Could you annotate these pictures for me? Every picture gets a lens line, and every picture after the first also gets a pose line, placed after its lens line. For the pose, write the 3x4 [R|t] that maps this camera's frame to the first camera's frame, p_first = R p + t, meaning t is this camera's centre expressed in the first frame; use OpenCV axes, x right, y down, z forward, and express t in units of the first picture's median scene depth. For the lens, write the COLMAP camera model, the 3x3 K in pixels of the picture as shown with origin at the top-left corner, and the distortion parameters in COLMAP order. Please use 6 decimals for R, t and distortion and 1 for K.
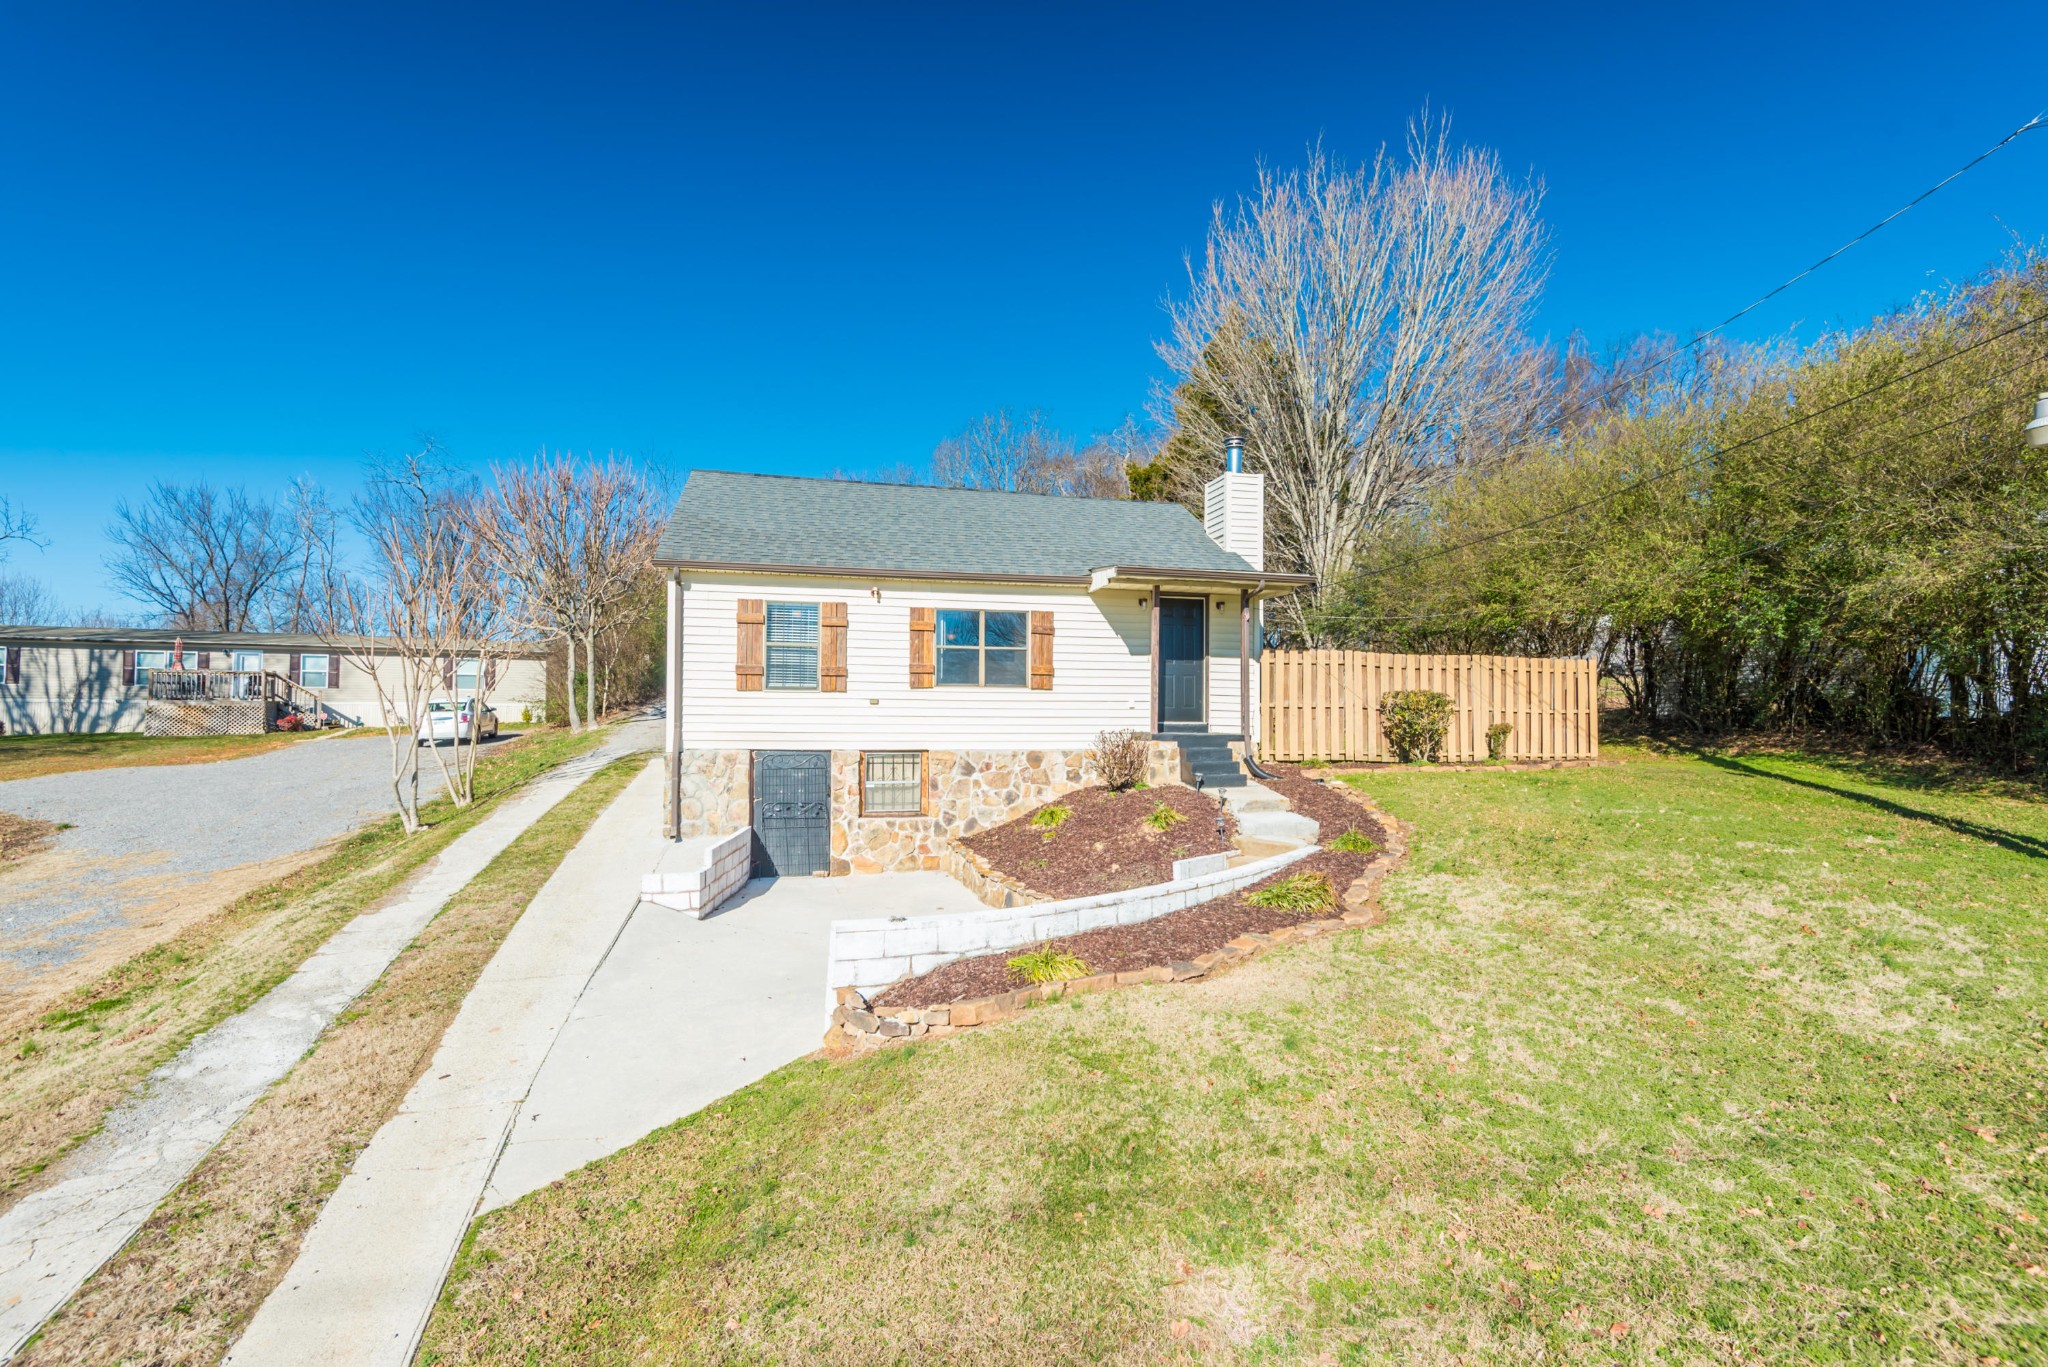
lens RADIAL K [[931.2, 0, 1036.8], [0, 931.2, 670.7], [0, 0, 1]] dist [0.019229, -0.009108]
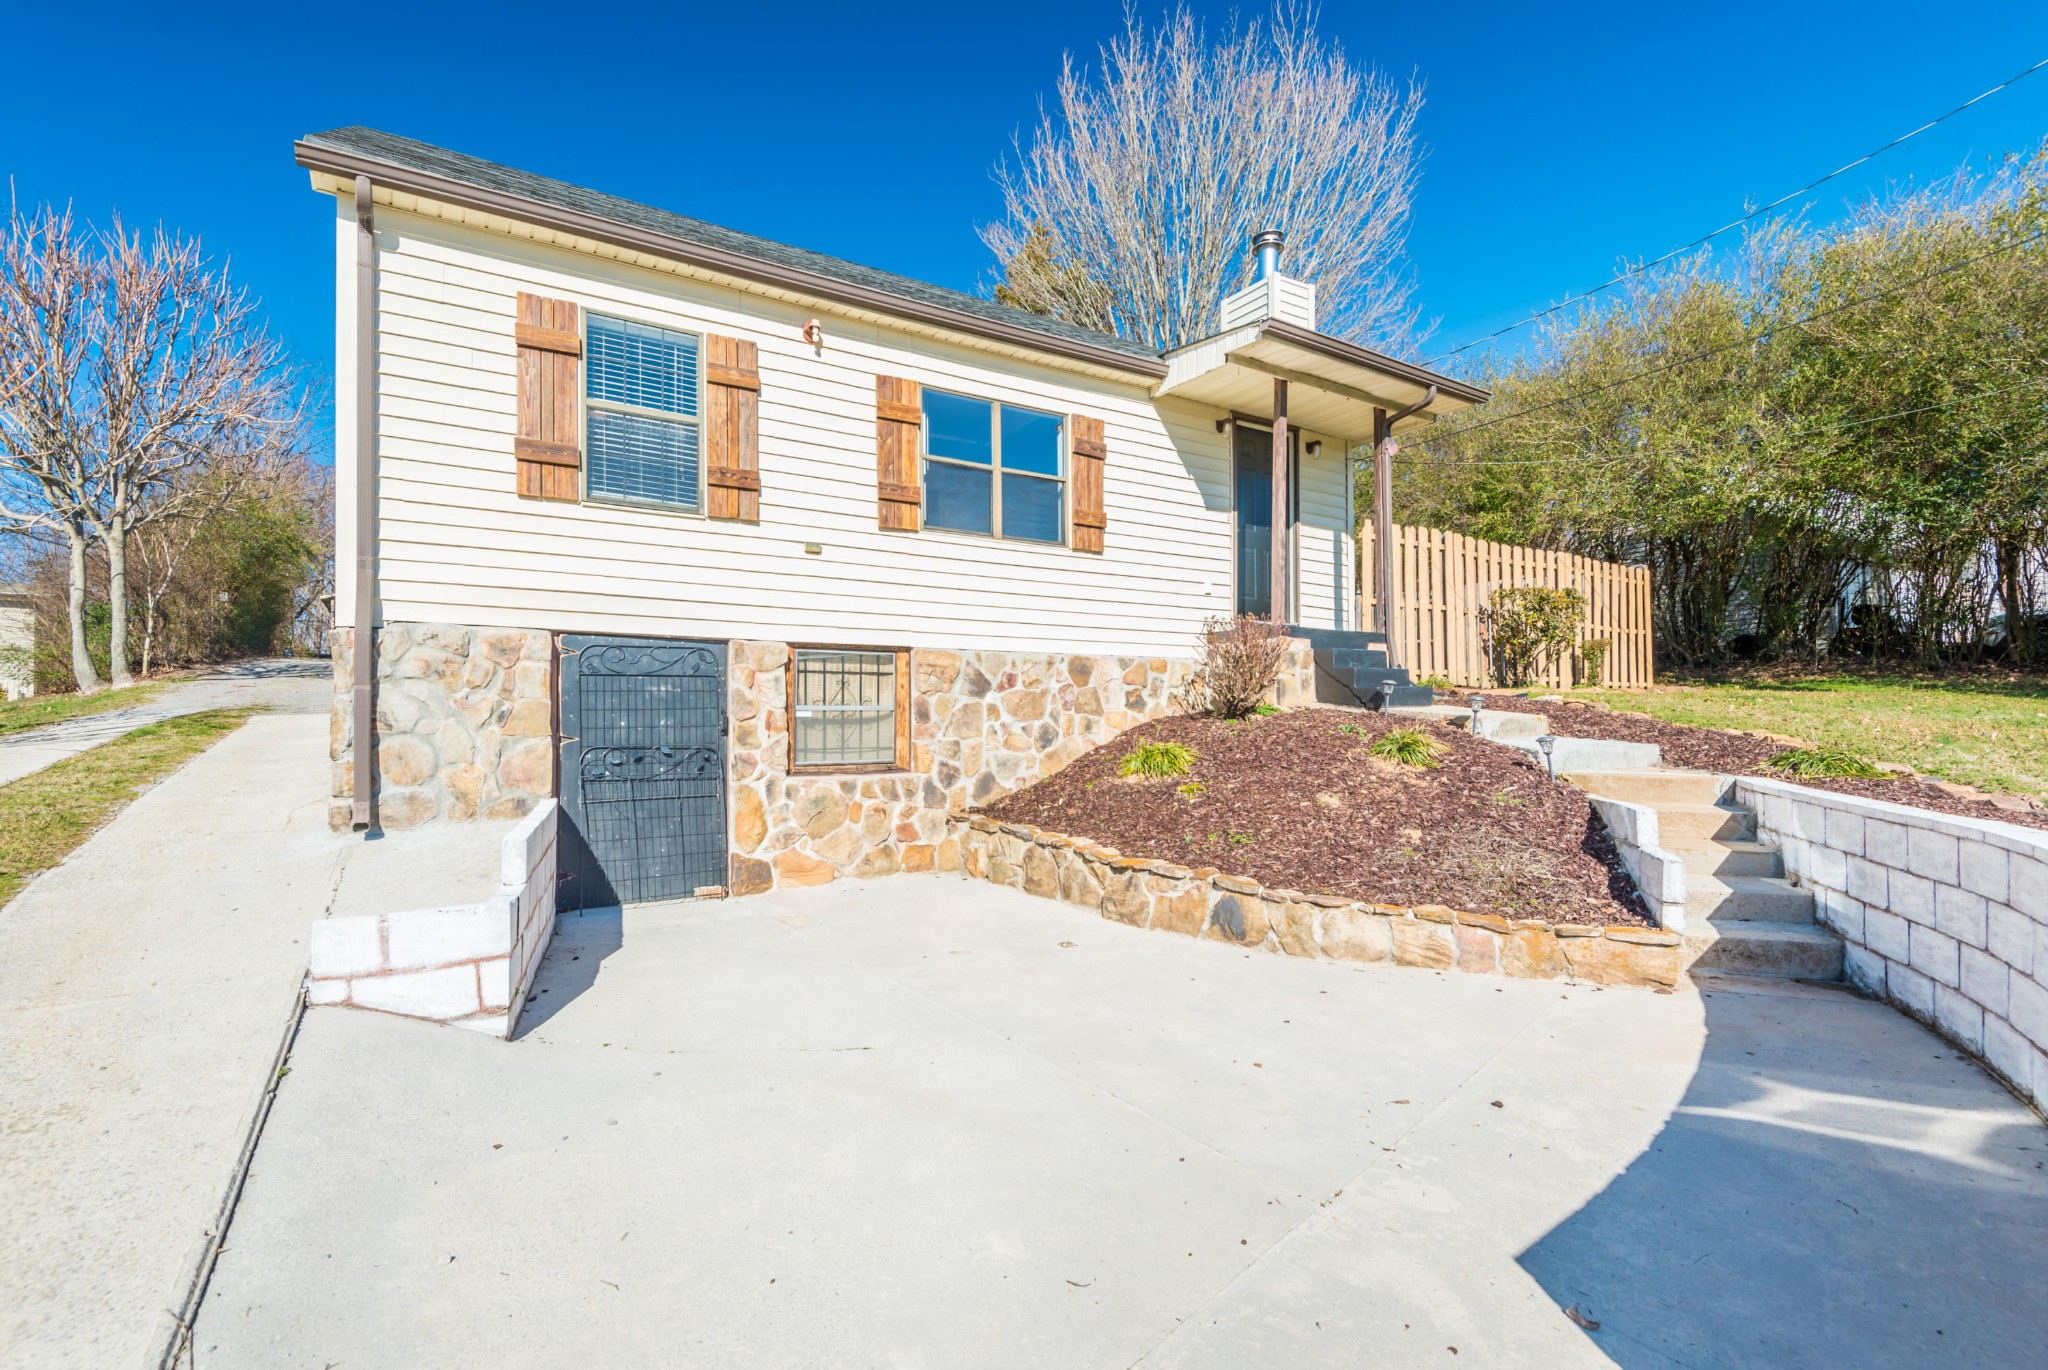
lens RADIAL K [[931.2, 0, 1021.8], [0, 931.2, 693.5], [0, 0, 1]] dist [0.019229, -0.009108]
pose [[0.949972, -0.001241, 0.312334, -0.215237], [-0.003778, 0.999873, 0.015464, 0.099841], [-0.312313, -0.015870, 0.949847, 0.459496]]
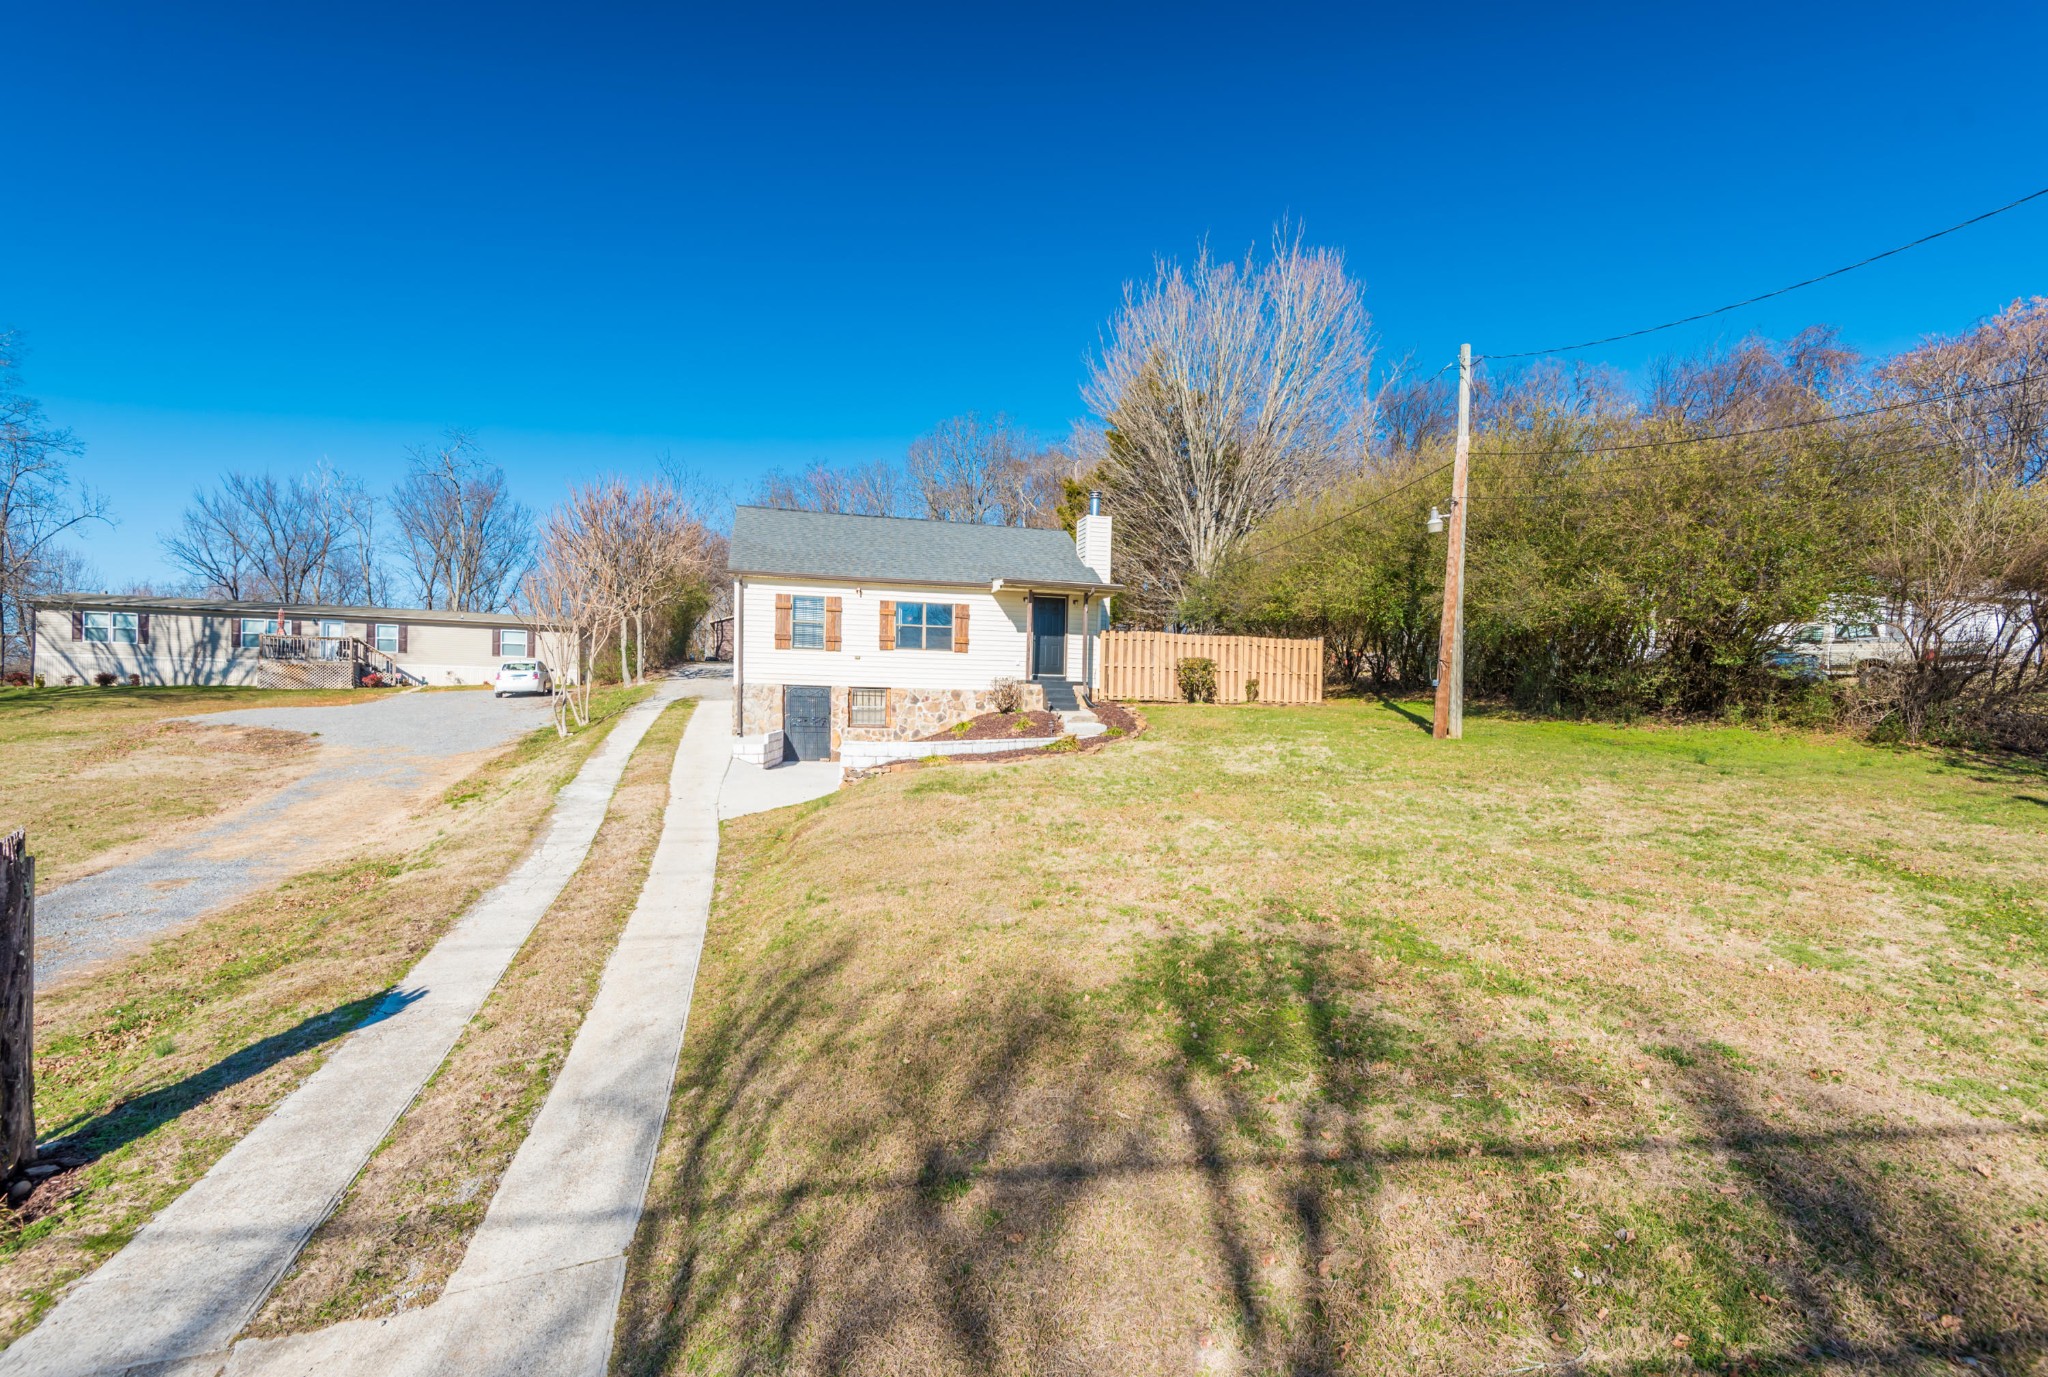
lens RADIAL K [[951.9, 0, 1036.1], [0, 951.9, 687.9], [0, 0, 1]] dist [0.021235, -0.004286]
pose [[0.999665, 0.015163, 0.020974, 0.101952], [-0.015877, 0.999286, 0.034293, 0.022965], [-0.020439, -0.034615, 0.999192, -0.663327]]
